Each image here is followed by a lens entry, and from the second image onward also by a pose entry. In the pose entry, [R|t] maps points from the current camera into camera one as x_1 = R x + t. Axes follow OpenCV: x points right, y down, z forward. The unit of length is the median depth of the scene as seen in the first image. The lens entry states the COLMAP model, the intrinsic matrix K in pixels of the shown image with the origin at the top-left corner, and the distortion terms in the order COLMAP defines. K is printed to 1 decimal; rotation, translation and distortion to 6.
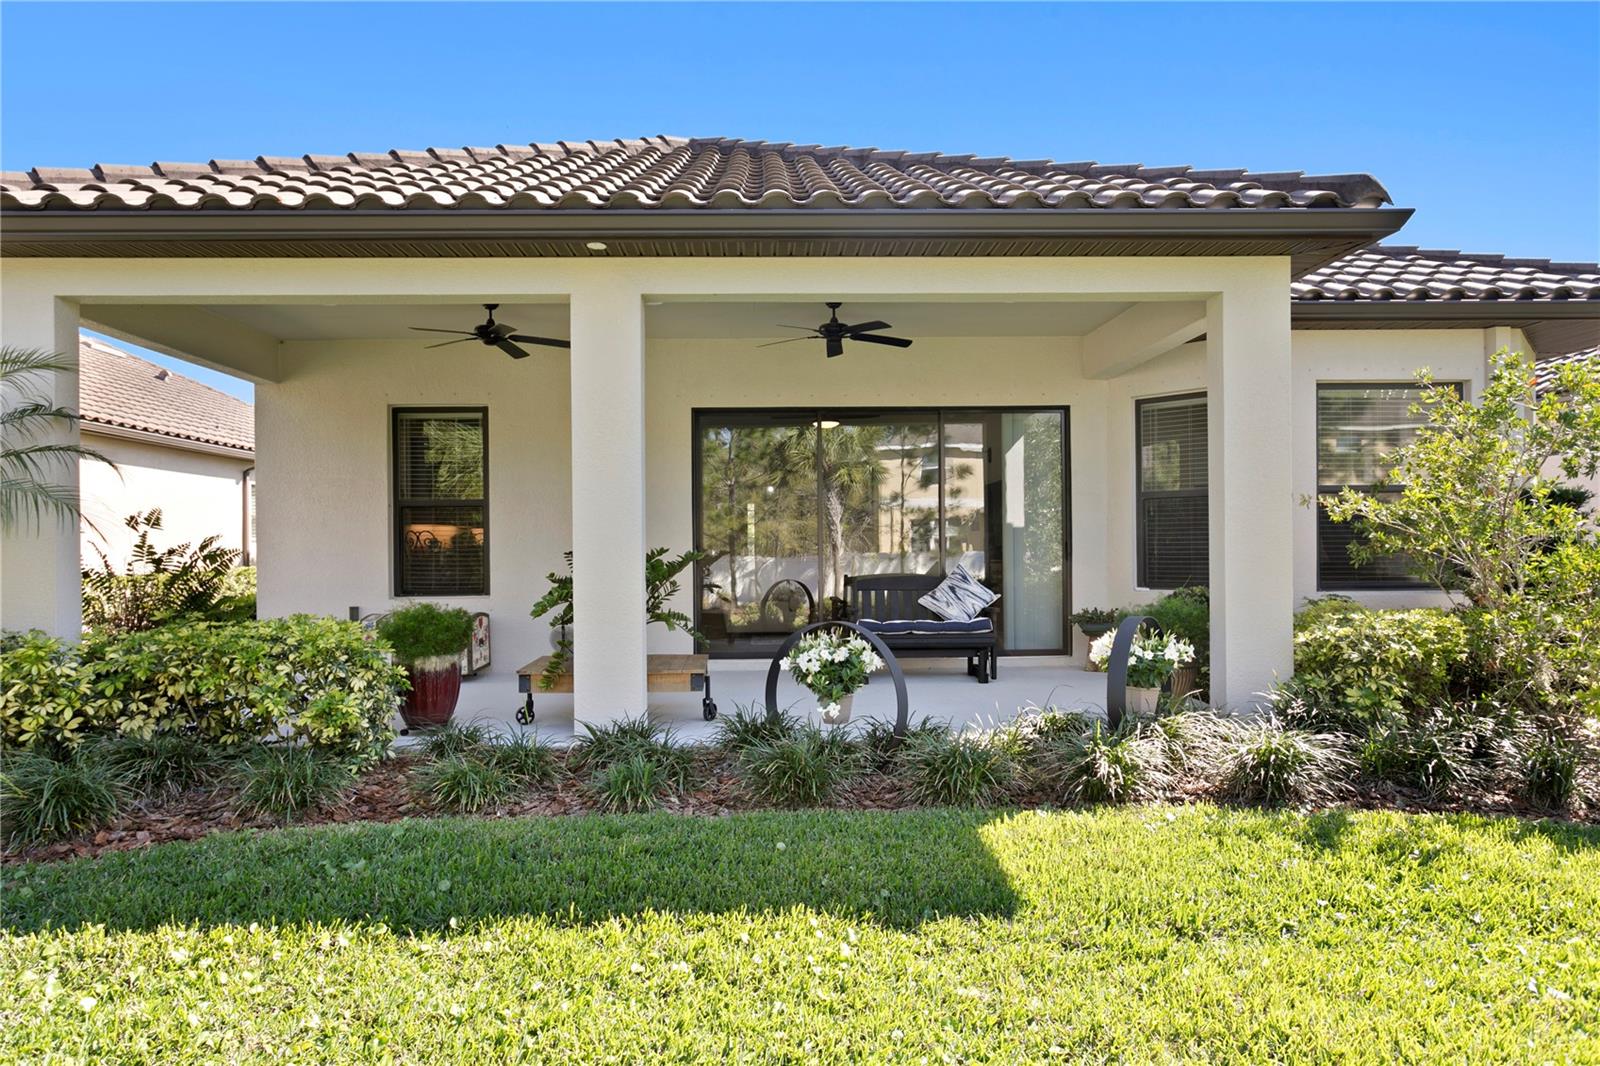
lens RADIAL K [[947.1, 0, 790.8], [0, 947.1, 538.6], [0, 0, 1]] dist [0.008098, 0.002008]
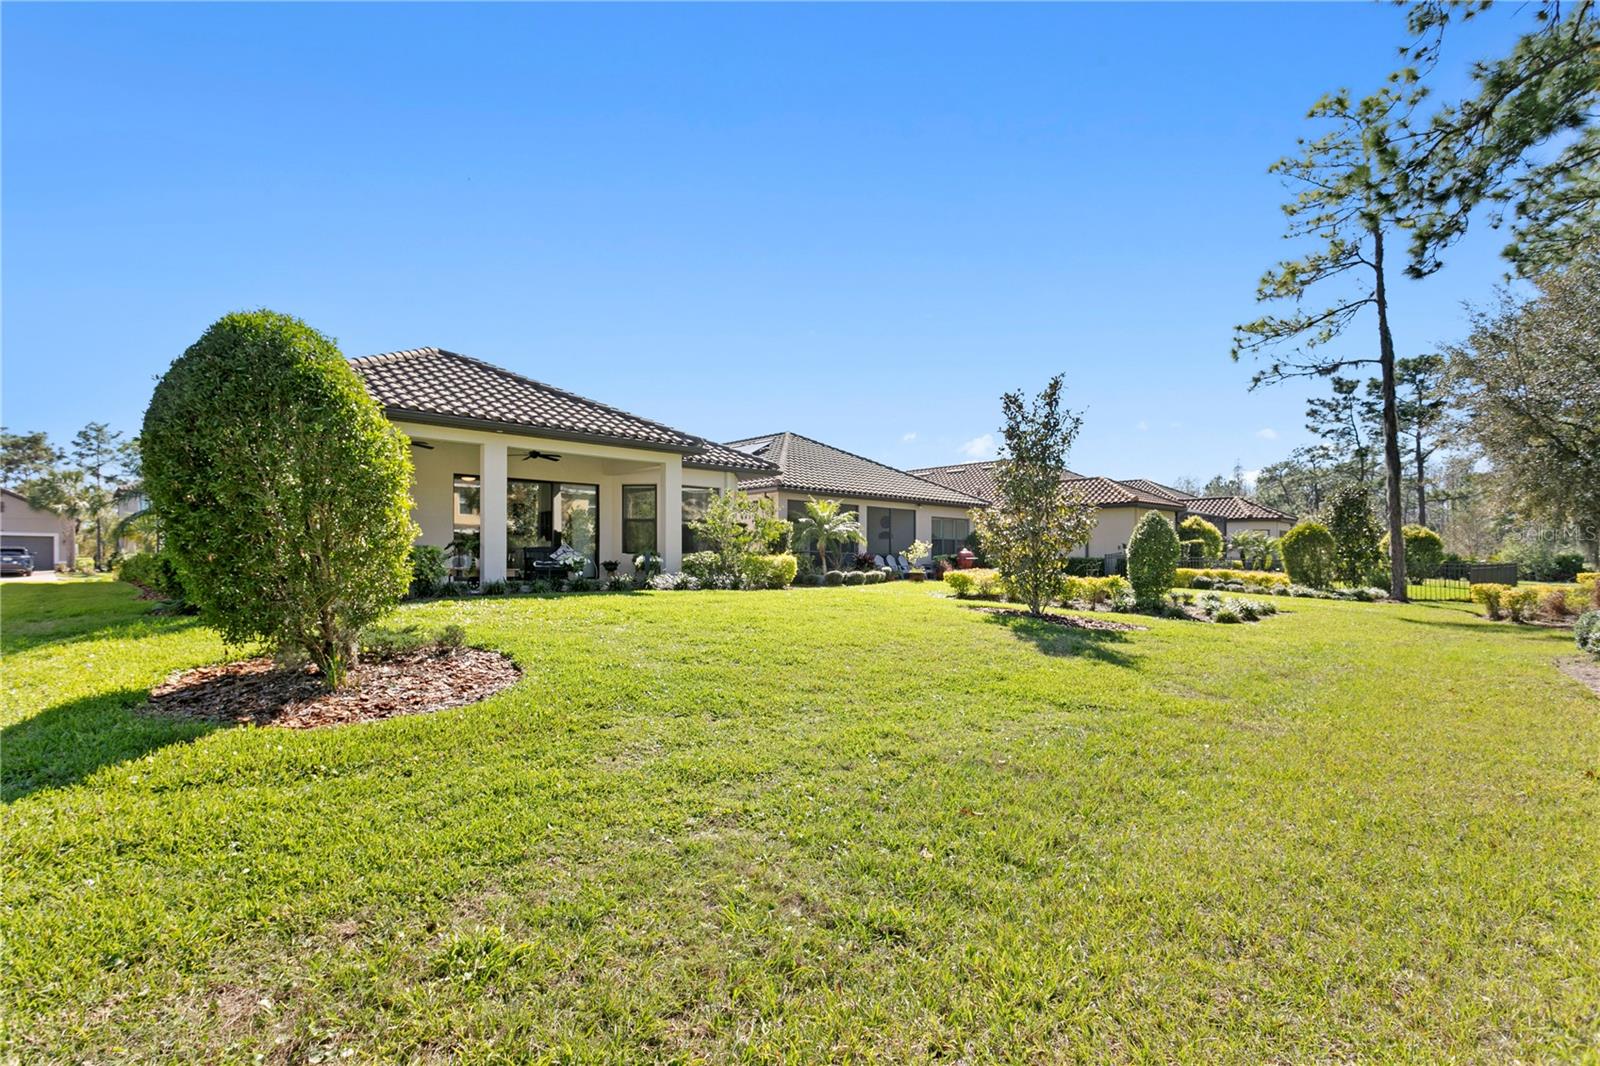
lens RADIAL K [[772.5, 0, 797.3], [0, 772.5, 531.0], [0, 0, 1]] dist [0.003071, 0.002601]
pose [[0.744525, 0.039484, 0.666426, -1.052392], [-0.015949, 0.999017, -0.041371, 0.103780], [-0.667404, 0.020173, 0.744423, -1.415261]]
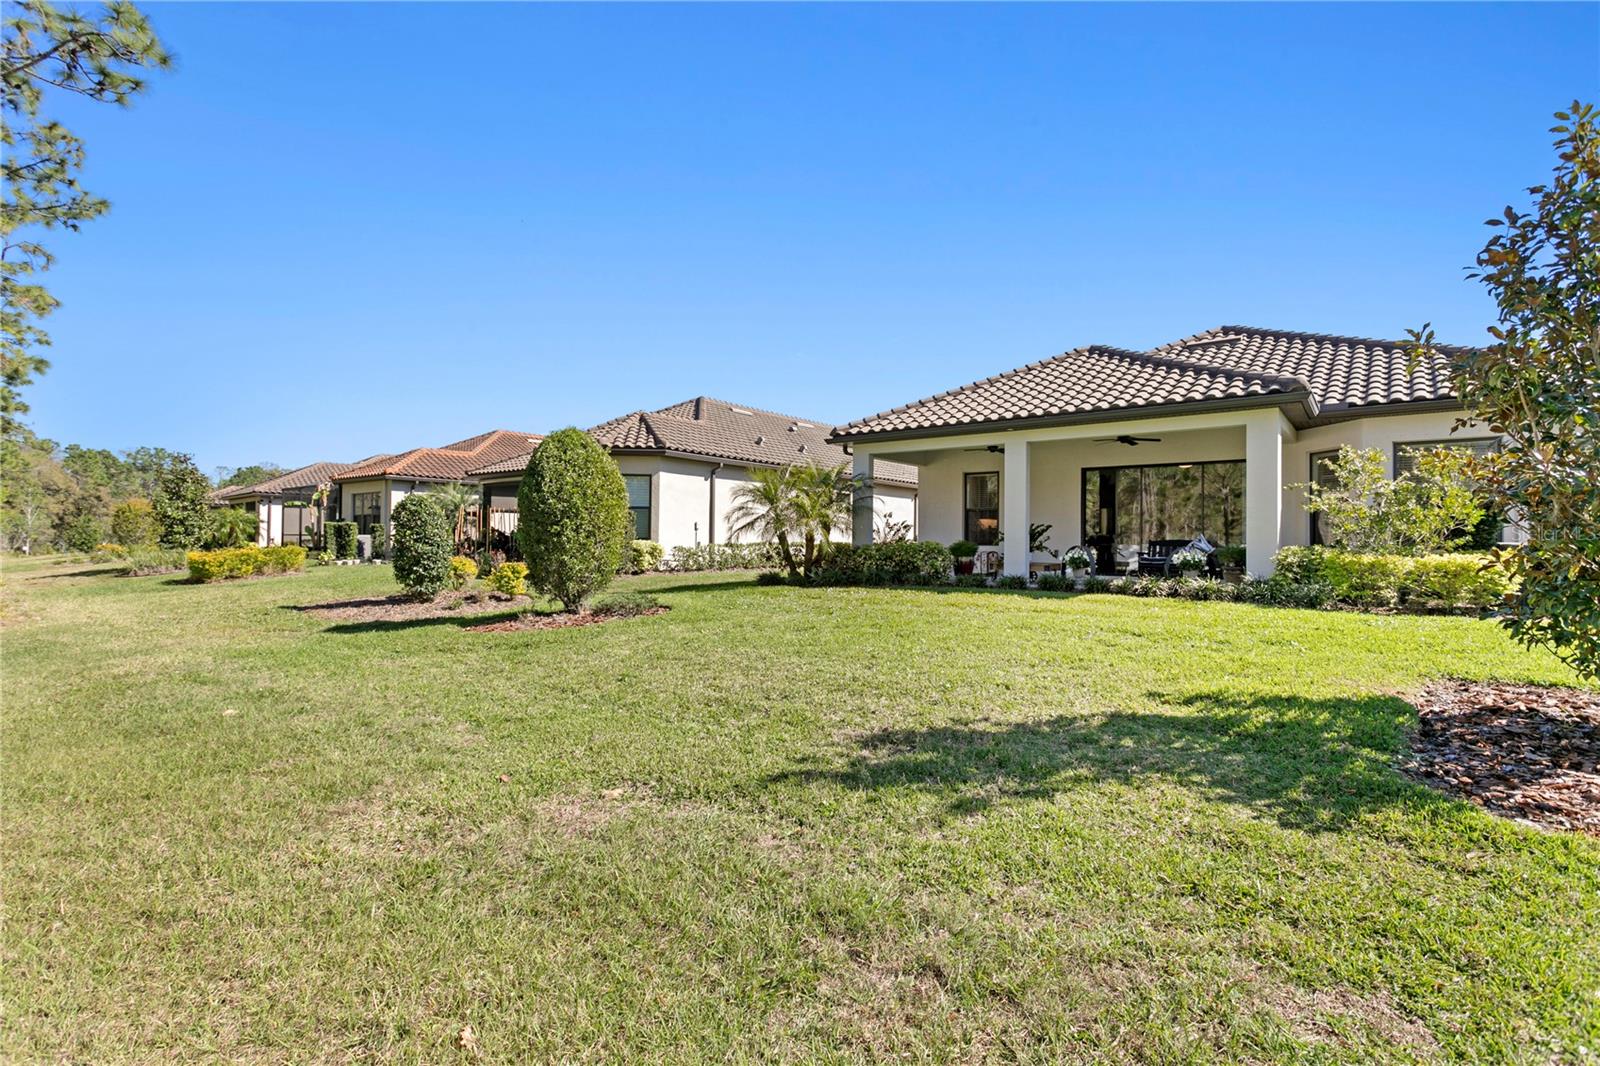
lens RADIAL K [[772.5, 0, 795.2], [0, 772.5, 541.6], [0, 0, 1]] dist [0.003071, 0.002601]
pose [[0.775400, 0.013267, -0.631332, 0.805474], [-0.010508, 0.999912, 0.008106, 0.056588], [0.631384, 0.000349, 0.775471, -1.349566]]
